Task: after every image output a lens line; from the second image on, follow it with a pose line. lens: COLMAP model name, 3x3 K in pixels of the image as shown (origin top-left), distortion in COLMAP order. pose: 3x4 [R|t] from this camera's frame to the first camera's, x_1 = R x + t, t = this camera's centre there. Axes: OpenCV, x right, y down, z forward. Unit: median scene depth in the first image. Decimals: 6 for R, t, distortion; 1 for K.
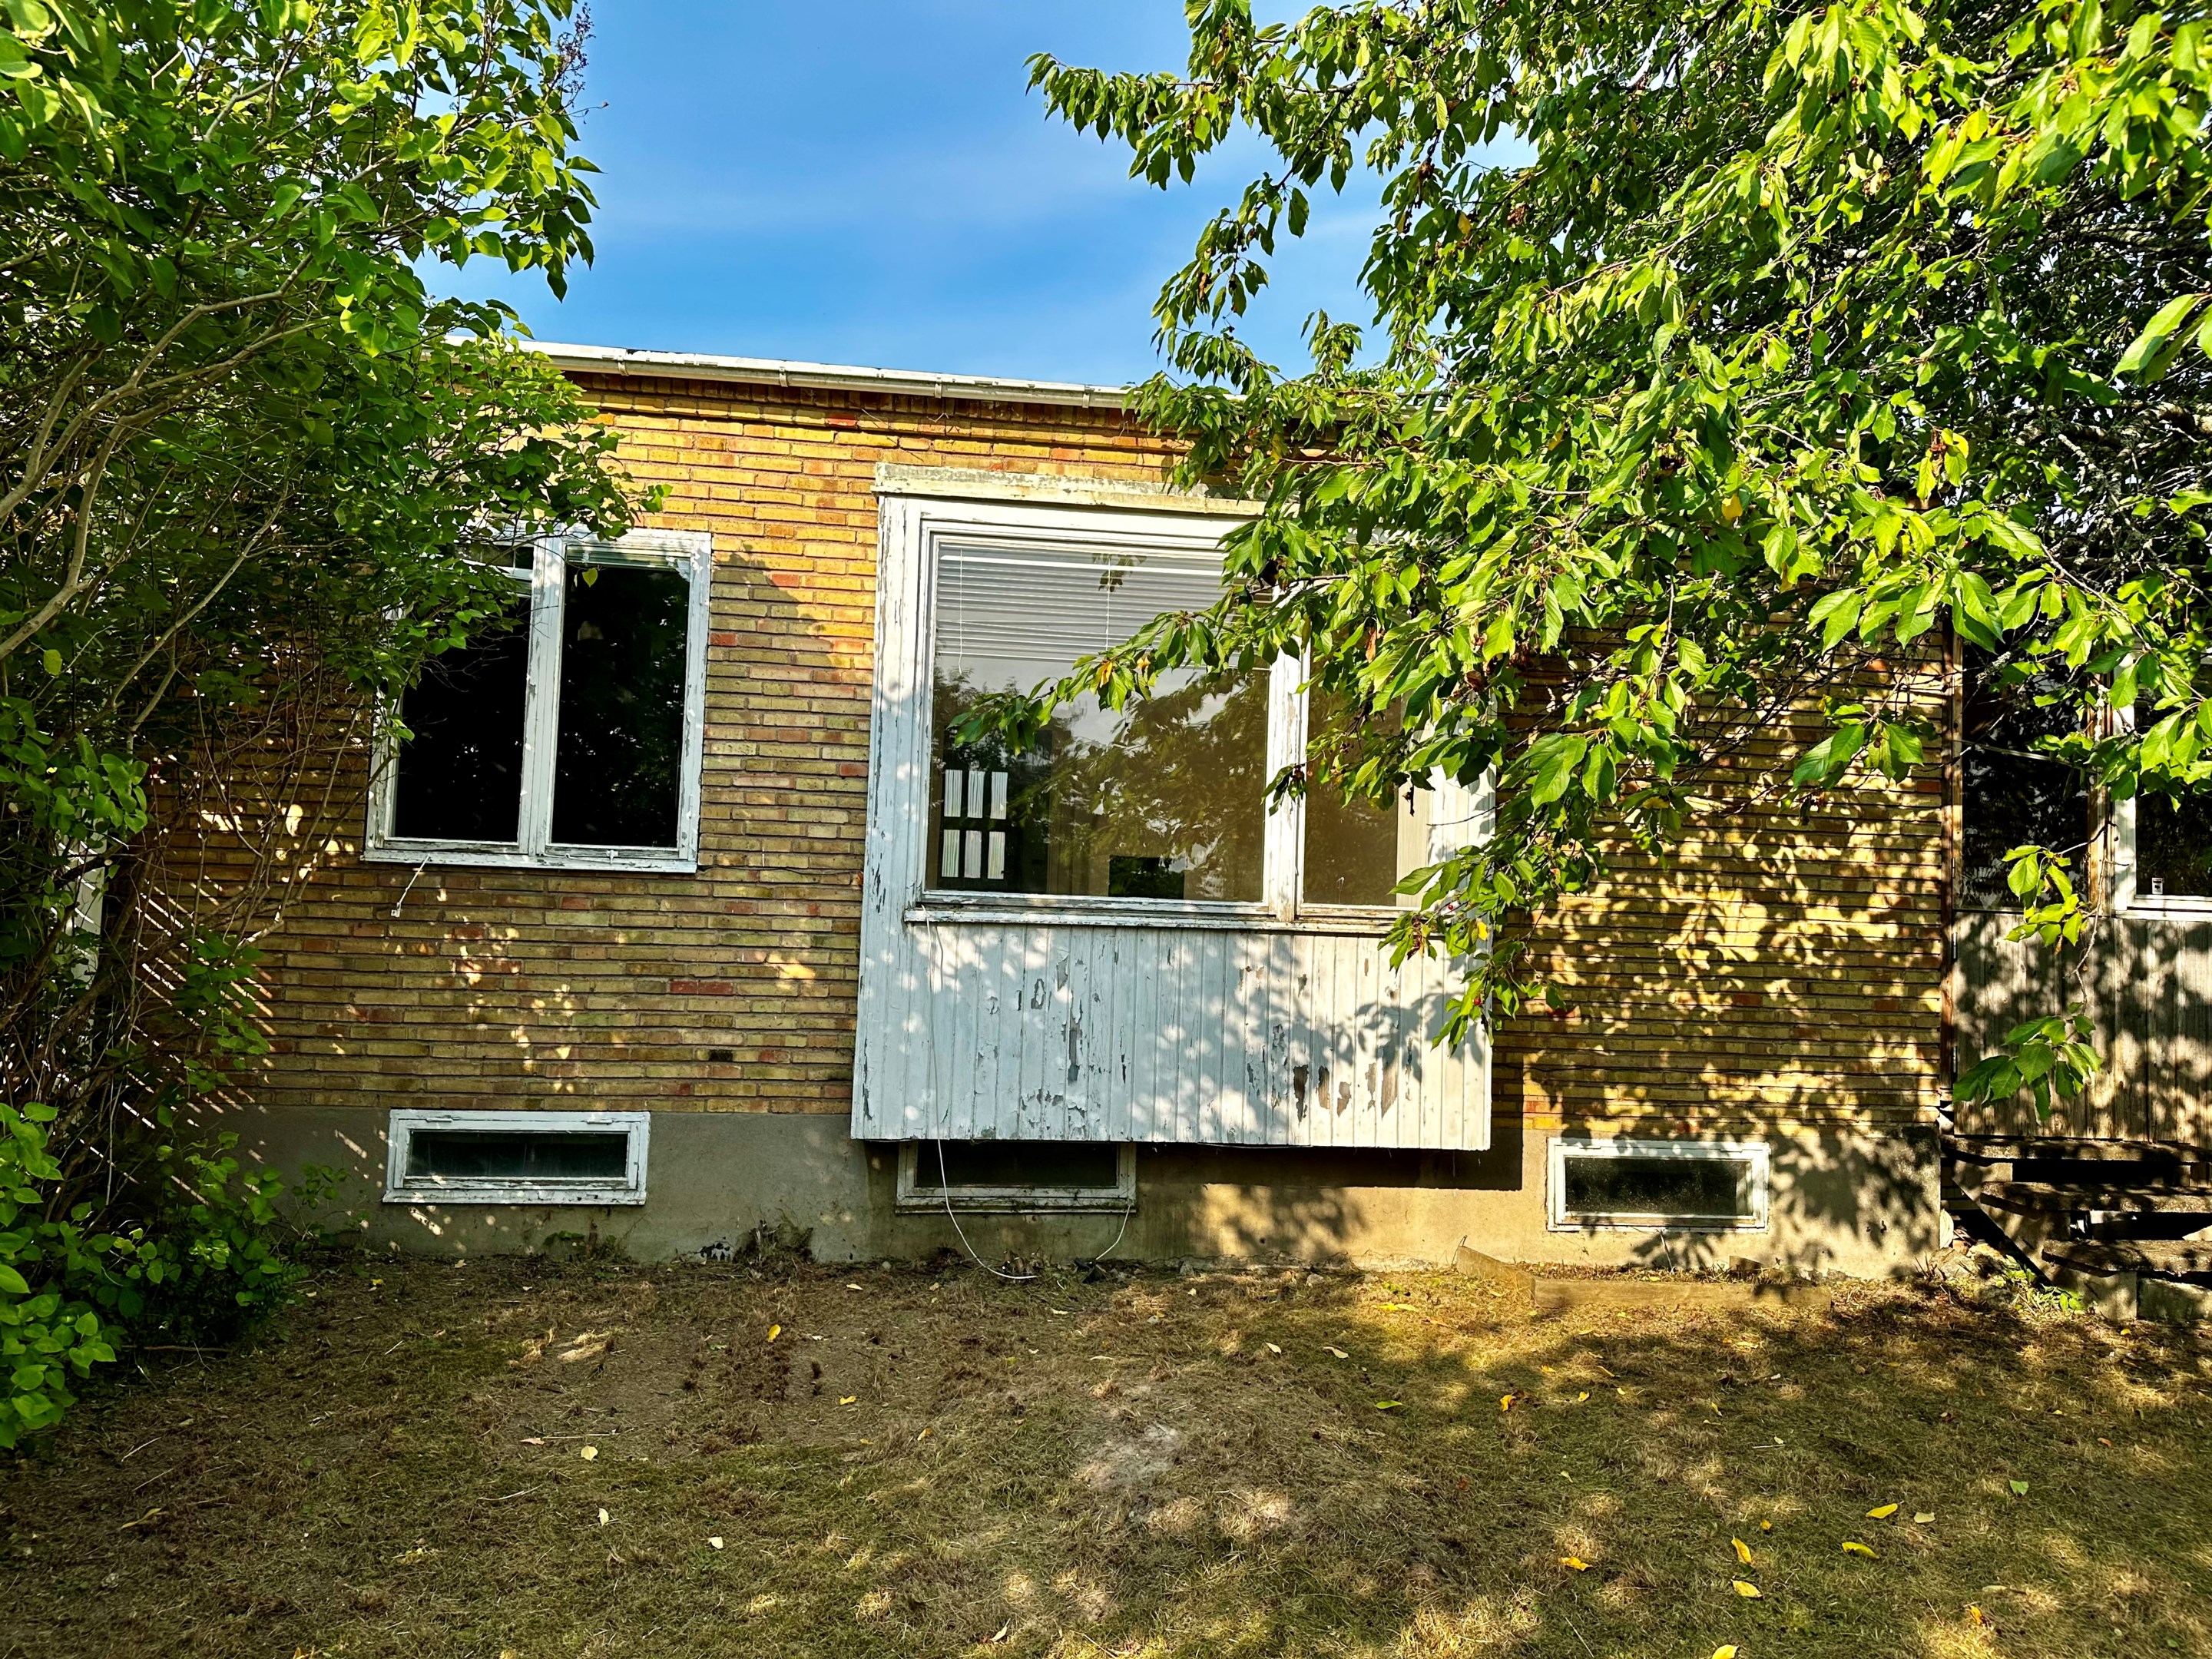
lens RADIAL K [[1484.6, 0, 1105.9], [0, 1484.6, 842.5], [0, 0, 1]] dist [-0.005694, -0.002185]
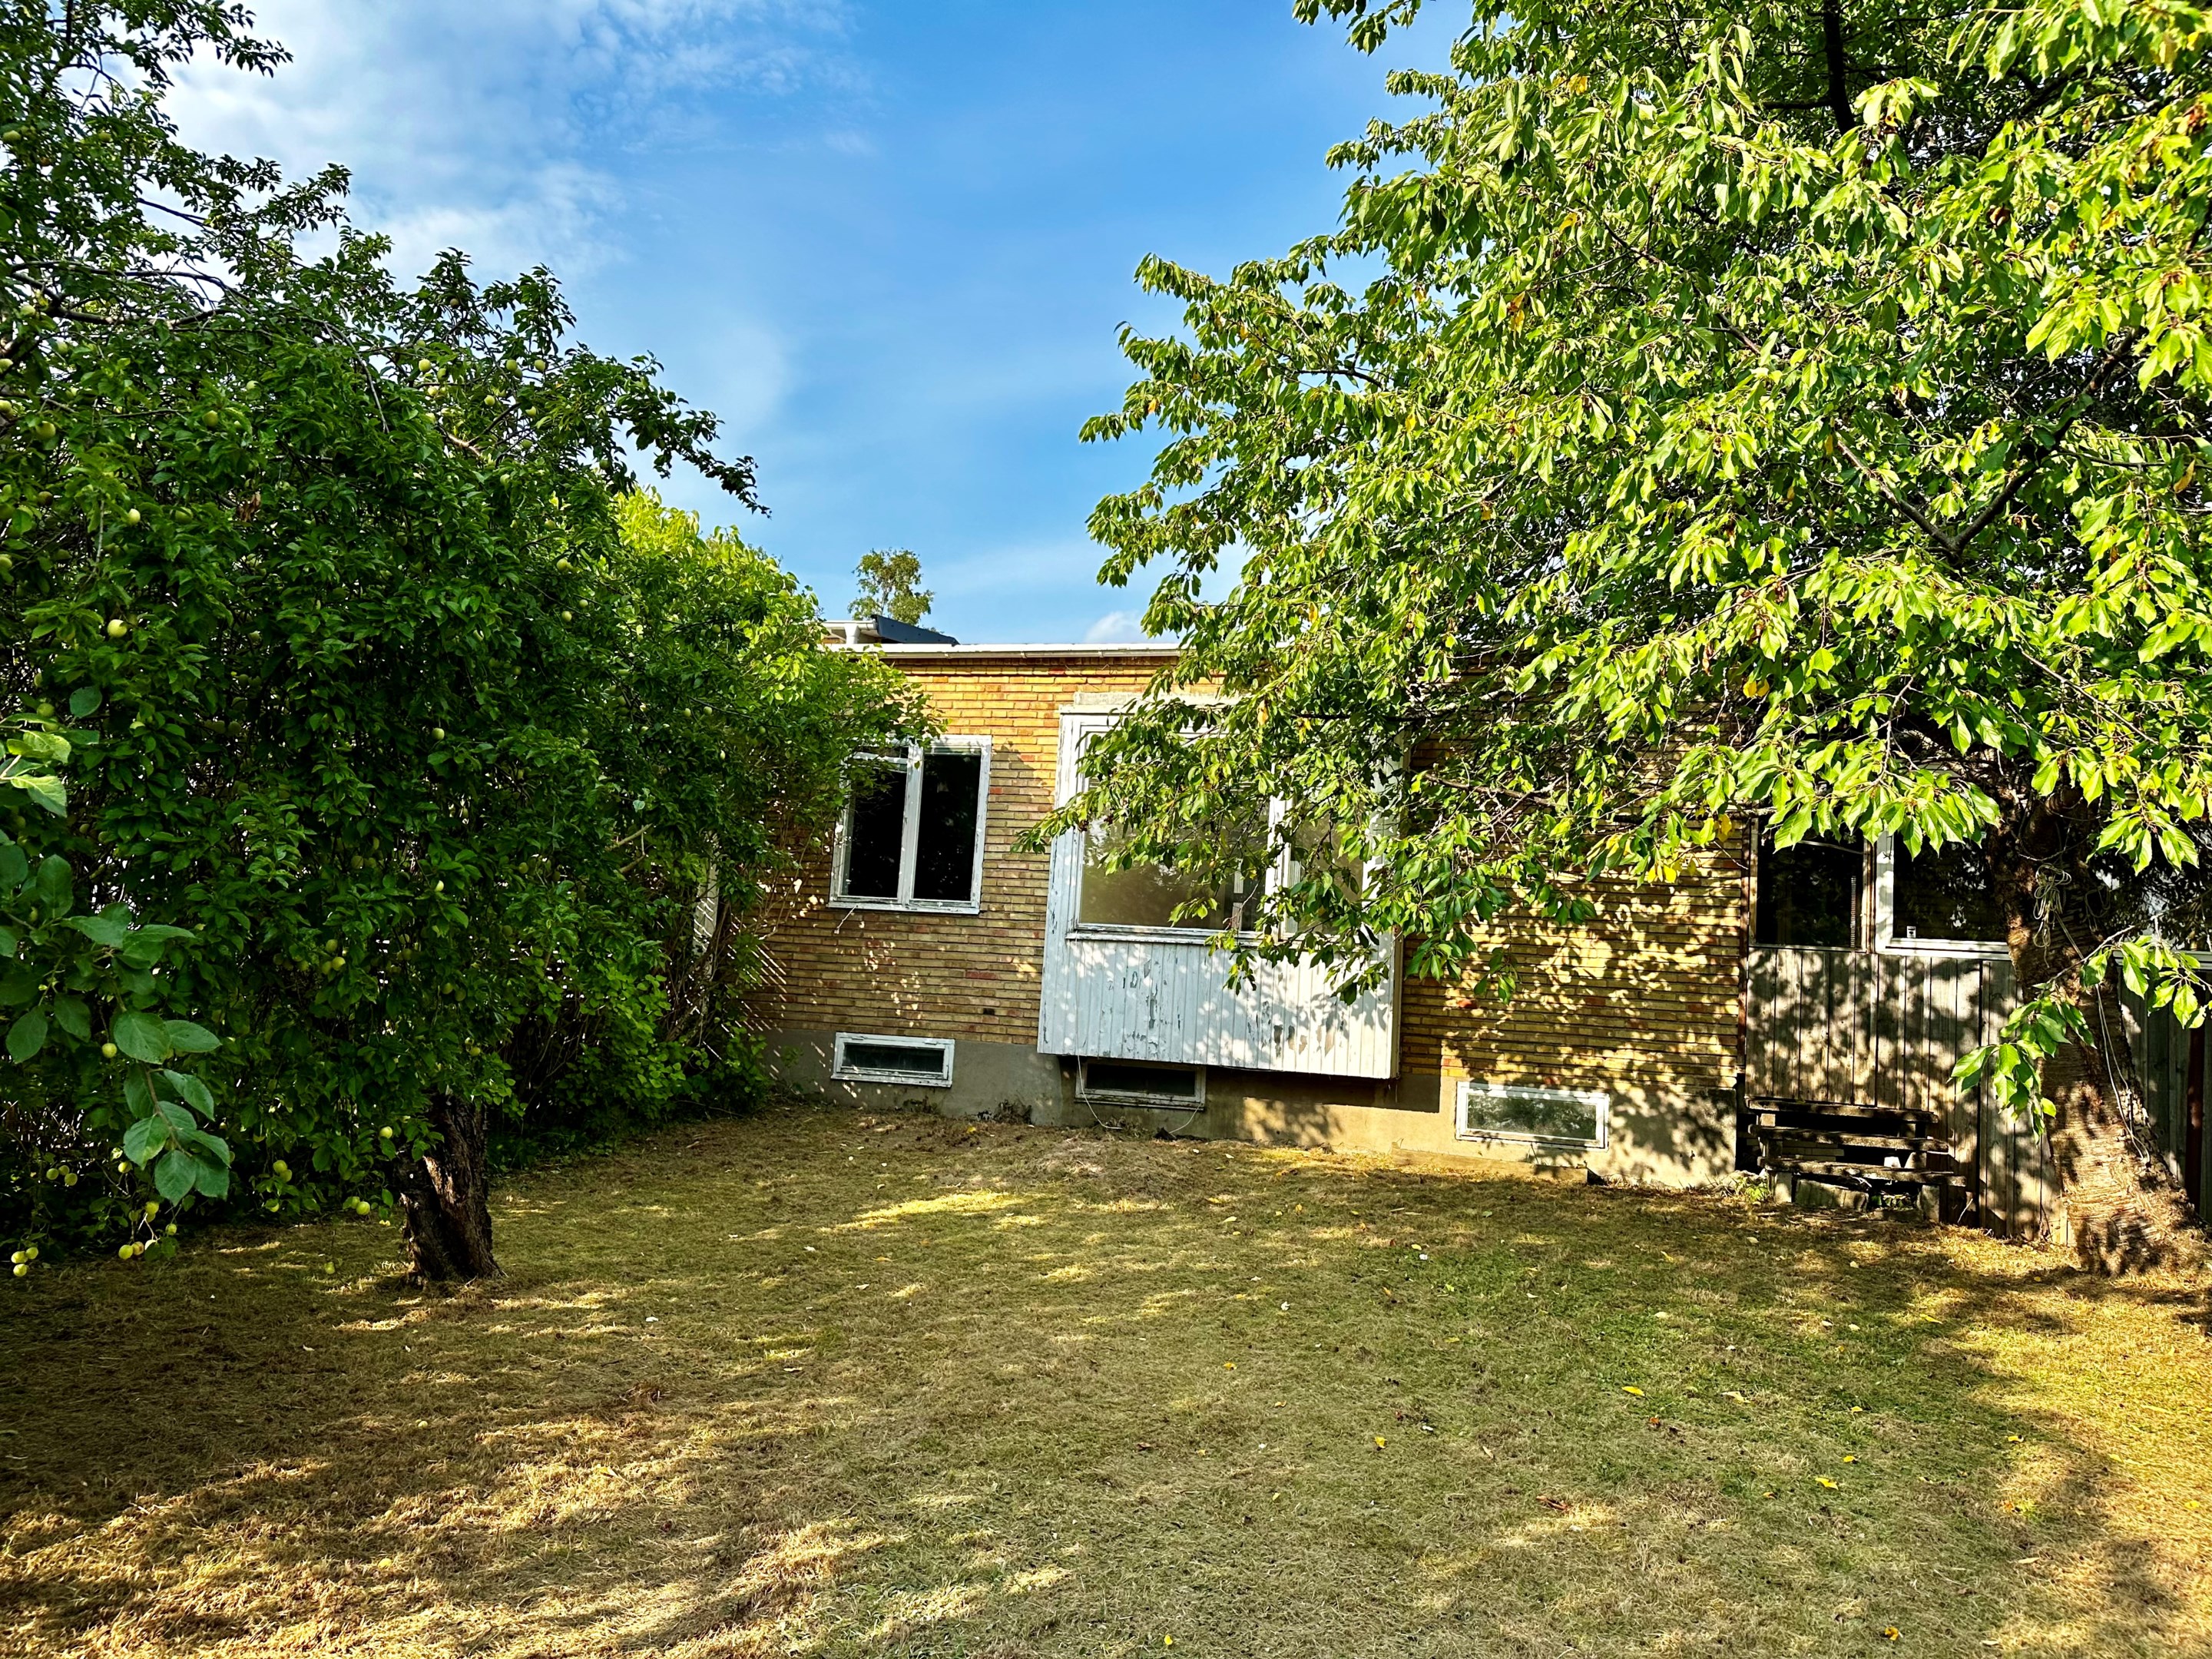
lens RADIAL K [[1484.6, 0, 1105.9], [0, 1484.6, 842.5], [0, 0, 1]] dist [-0.005694, -0.002185]
pose [[0.921891, -0.012320, -0.387253, 0.565946], [-0.010817, 0.998286, -0.057511, 0.033498], [0.387298, 0.057208, 0.920178, -0.641060]]
